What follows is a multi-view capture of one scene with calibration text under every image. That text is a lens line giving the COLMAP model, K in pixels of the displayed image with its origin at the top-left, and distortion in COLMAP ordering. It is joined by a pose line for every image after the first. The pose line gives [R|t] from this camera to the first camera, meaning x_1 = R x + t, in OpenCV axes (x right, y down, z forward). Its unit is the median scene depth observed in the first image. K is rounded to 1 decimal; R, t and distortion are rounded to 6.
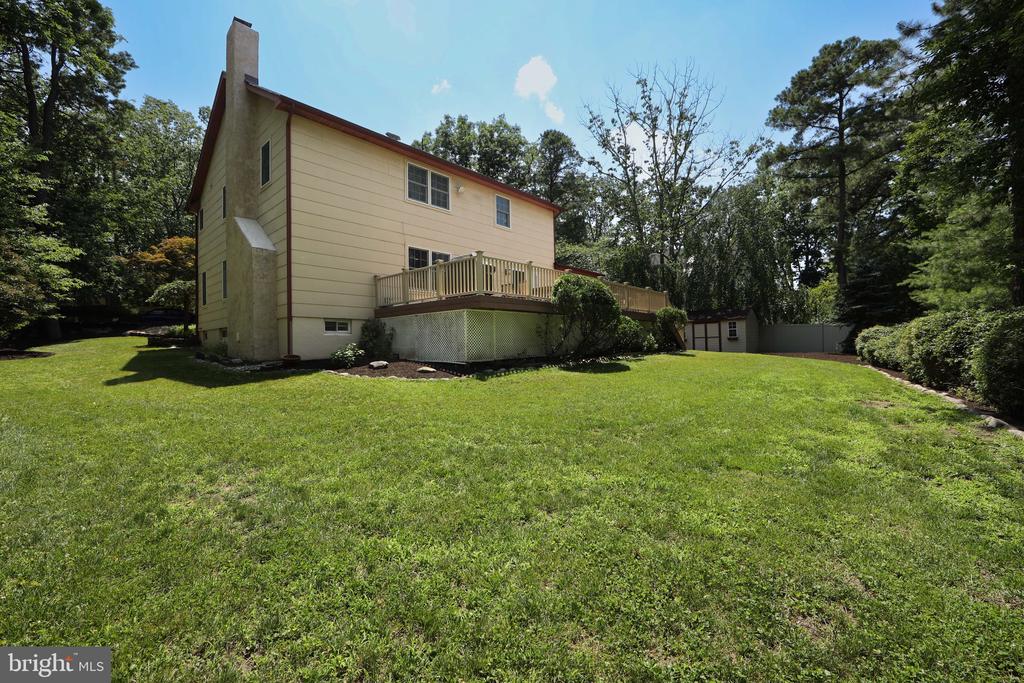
lens RADIAL K [[397.2, 0, 512.0], [0, 397.2, 341.5], [0, 0, 1]] dist [-0.016644, 0.003180]
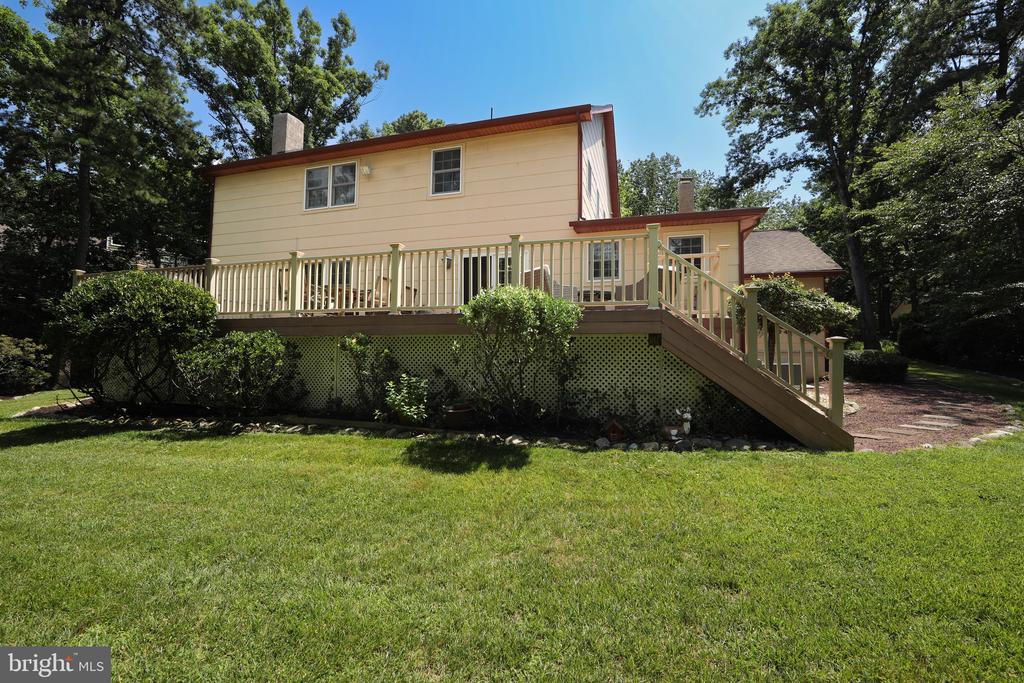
lens RADIAL K [[397.2, 0, 512.0], [0, 397.2, 341.5], [0, 0, 1]] dist [-0.016644, 0.003180]
pose [[0.440753, 0.011445, -0.897555, 0.351387], [-0.010661, 0.999915, 0.007515, -0.036664], [0.897565, 0.006257, 0.440838, 0.488308]]
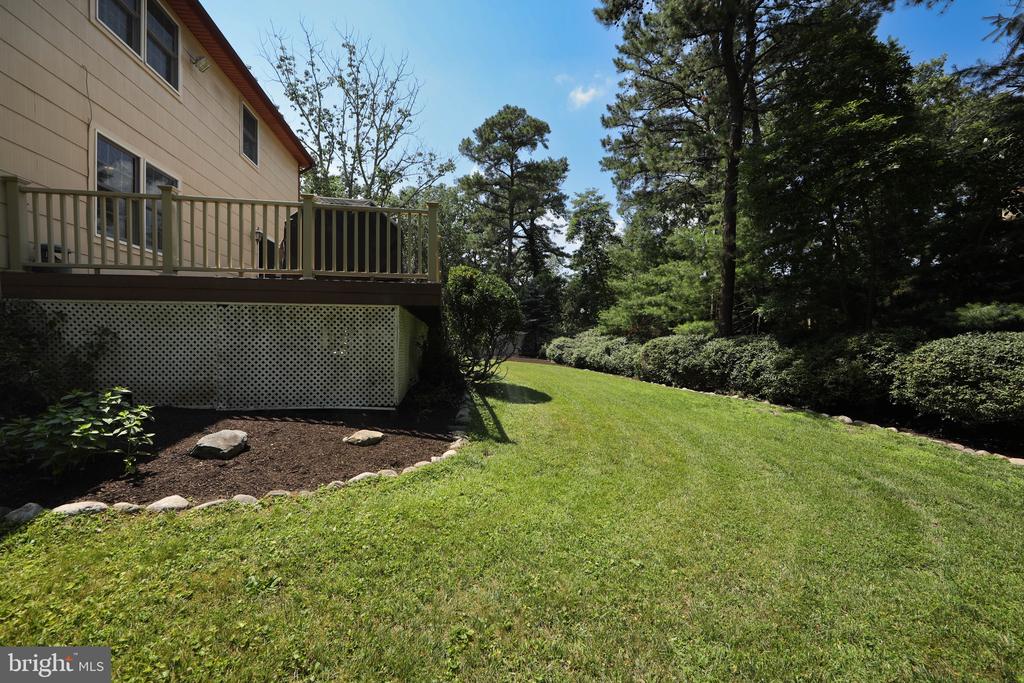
lens RADIAL K [[397.2, 0, 512.0], [0, 397.2, 341.5], [0, 0, 1]] dist [-0.016644, 0.003180]
pose [[0.620321, 0.012314, 0.784252, -0.146780], [-0.022150, 0.999753, 0.001822, -0.012864], [-0.784035, -0.018501, 0.620440, 0.184876]]
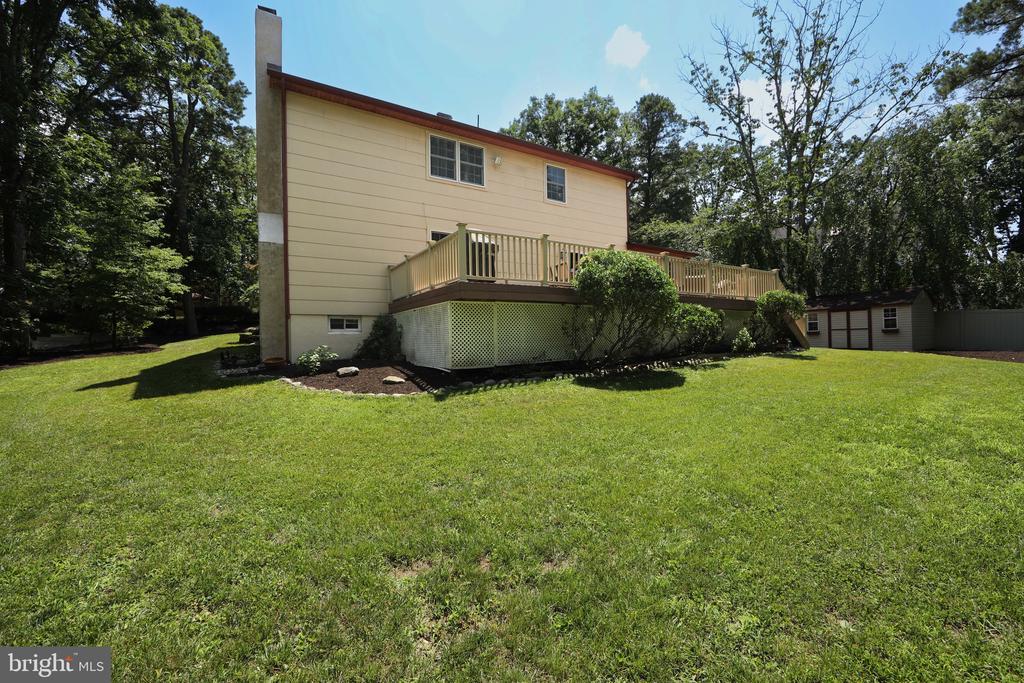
lens RADIAL K [[397.2, 0, 512.0], [0, 397.2, 341.5], [0, 0, 1]] dist [-0.016644, 0.003180]
pose [[0.962979, 0.000465, -0.269576, 0.069023], [0.005139, 0.999785, 0.020080, -0.005920], [0.269528, -0.020722, 0.962770, 0.095390]]
